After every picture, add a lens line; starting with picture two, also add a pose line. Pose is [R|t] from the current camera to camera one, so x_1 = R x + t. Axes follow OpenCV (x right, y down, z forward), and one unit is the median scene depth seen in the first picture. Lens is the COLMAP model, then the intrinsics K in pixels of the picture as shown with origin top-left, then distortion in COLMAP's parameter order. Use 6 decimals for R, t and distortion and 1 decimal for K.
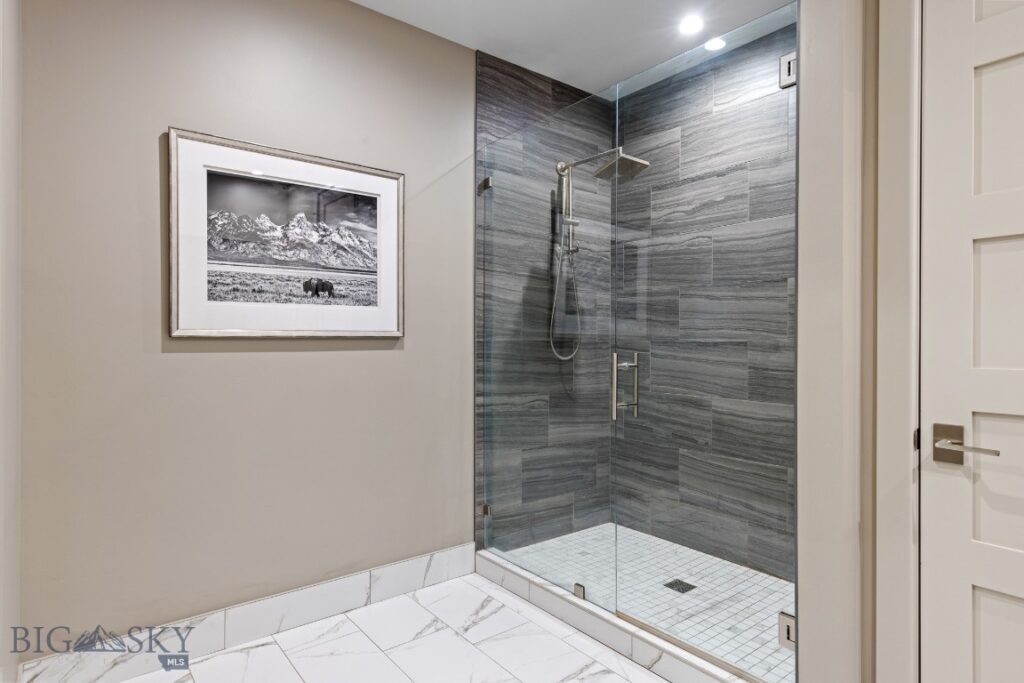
lens RADIAL K [[569.9, 0, 512.4], [0, 569.9, 340.7], [0, 0, 1]] dist [0.012769, 0.000278]
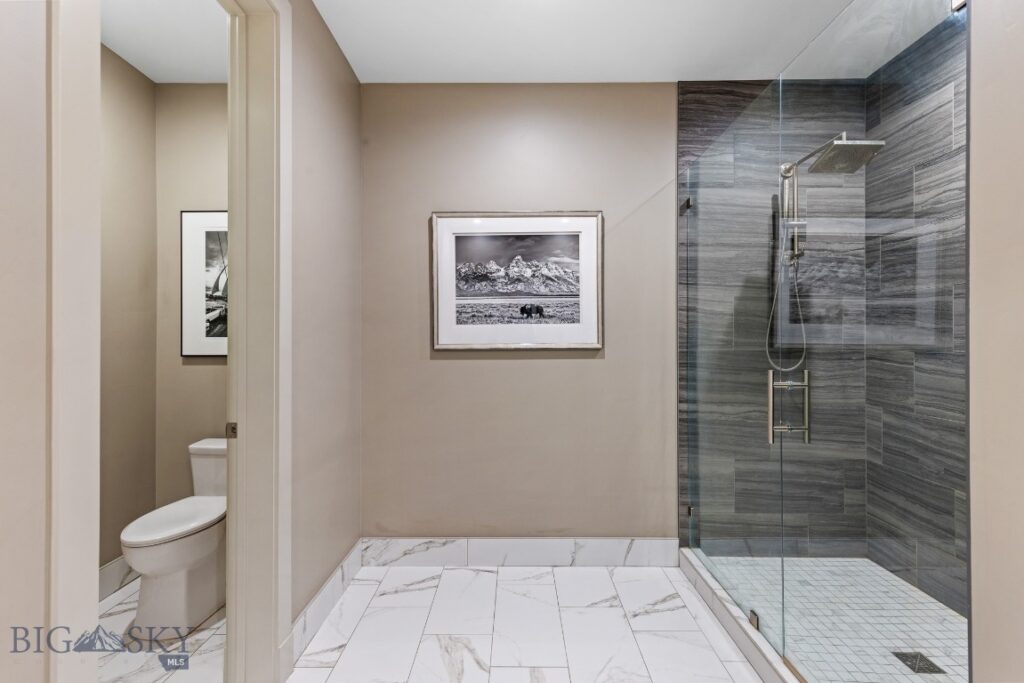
lens RADIAL K [[463.0, 0, 509.2], [0, 463.0, 338.2], [0, 0, 1]] dist [0.008903, -0.001570]
pose [[0.776018, -0.007035, -0.630672, 0.238061], [0.003750, 0.999972, -0.006541, -0.019603], [0.630700, 0.002711, 0.776022, 0.119061]]
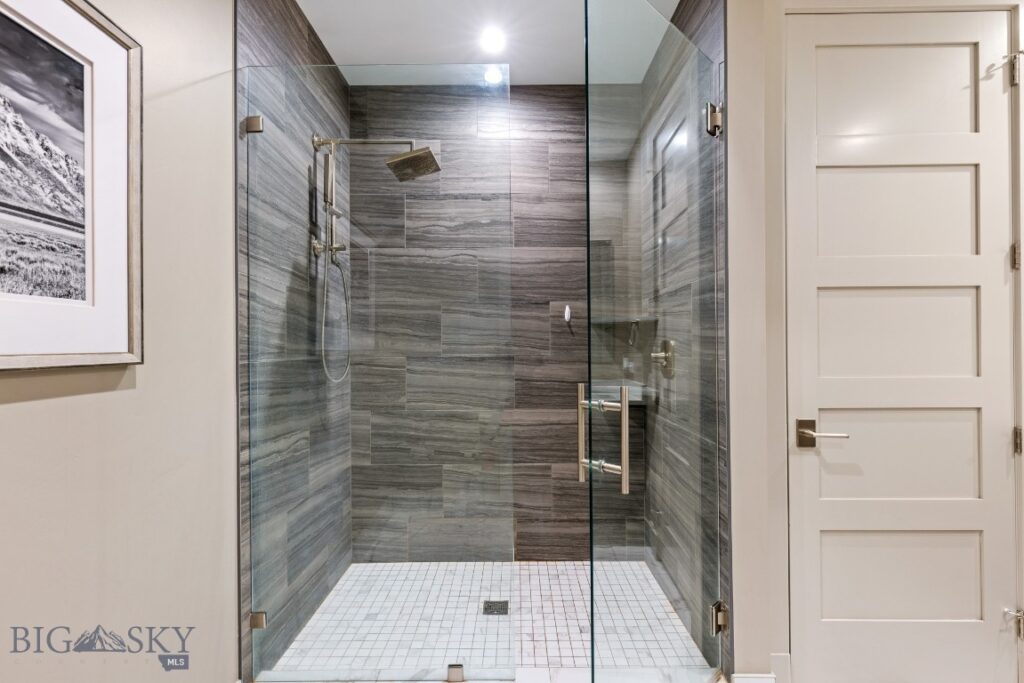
lens RADIAL K [[463.0, 0, 512.7], [0, 463.0, 346.3], [0, 0, 1]] dist [0.008903, -0.001570]
pose [[0.620891, -0.005727, 0.783876, -0.280170], [0.007884, 0.999968, 0.001061, -0.018009], [-0.783857, 0.005521, 0.620917, 0.431946]]
